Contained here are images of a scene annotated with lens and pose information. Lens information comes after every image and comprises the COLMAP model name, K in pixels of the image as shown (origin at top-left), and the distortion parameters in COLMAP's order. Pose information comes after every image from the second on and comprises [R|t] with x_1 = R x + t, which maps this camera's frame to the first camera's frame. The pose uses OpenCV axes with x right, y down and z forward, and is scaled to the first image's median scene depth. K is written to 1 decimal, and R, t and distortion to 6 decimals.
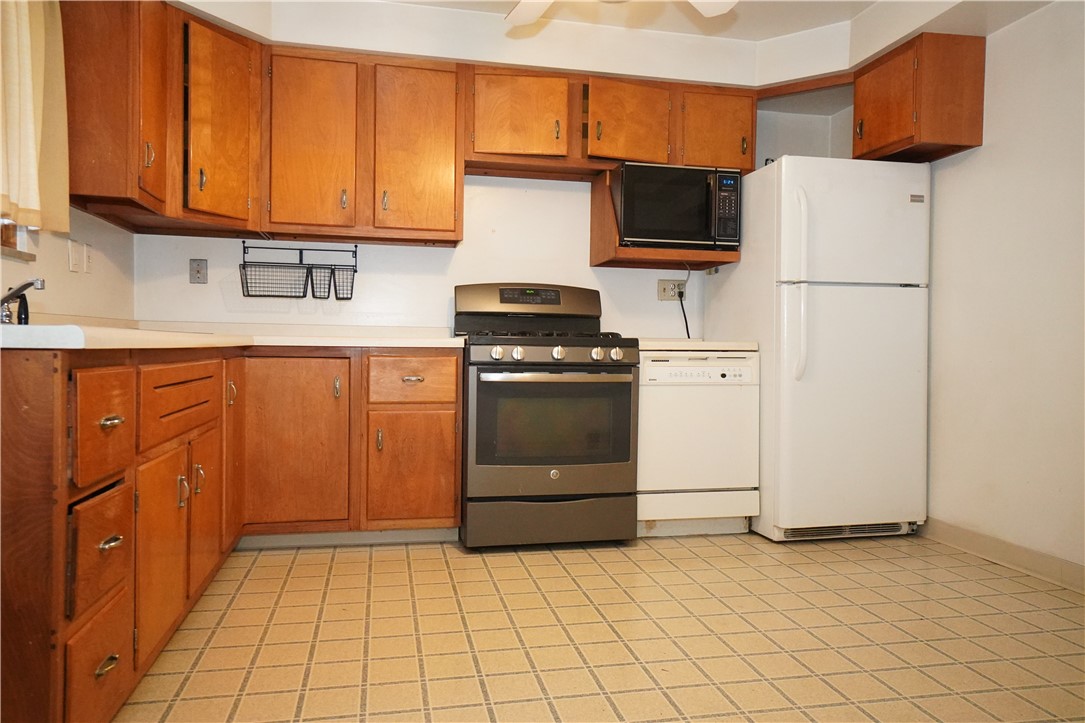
lens RADIAL K [[713.0, 0, 534.6], [0, 713.0, 355.3], [0, 0, 1]] dist [0.004710, 0.003614]
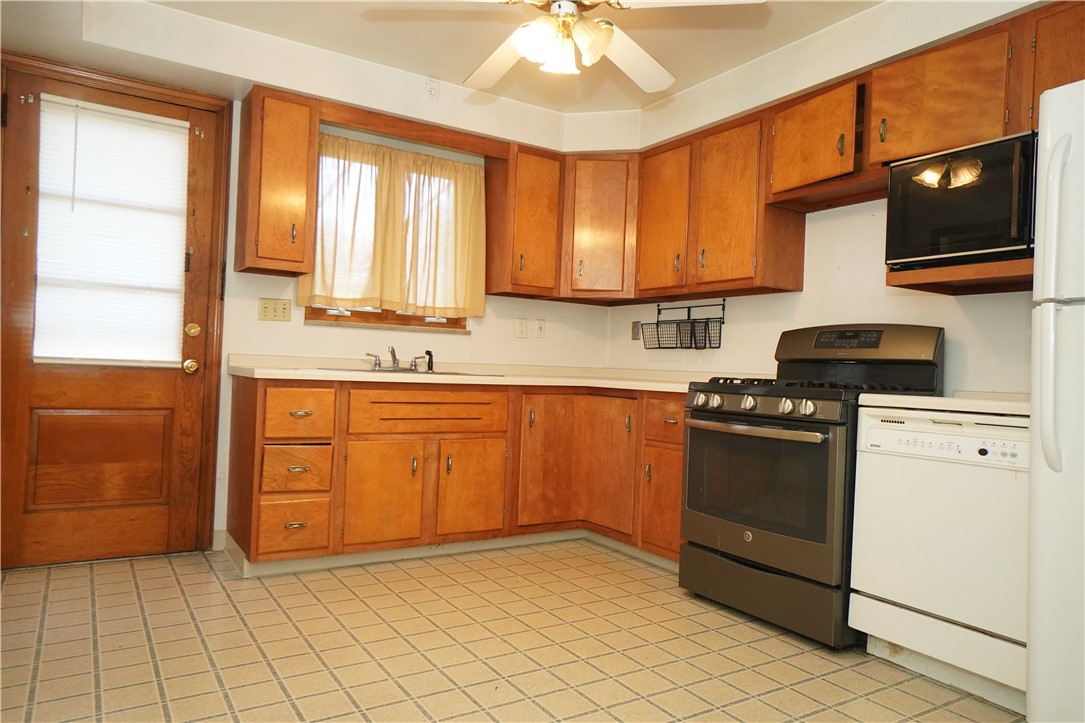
lens RADIAL K [[713.0, 0, 534.1], [0, 713.0, 363.4], [0, 0, 1]] dist [0.004710, 0.003614]
pose [[0.348920, -0.007476, -0.937123, 0.723761], [-0.046826, 0.998580, -0.025401, -0.016066], [0.935982, 0.052745, 0.348075, 0.384448]]
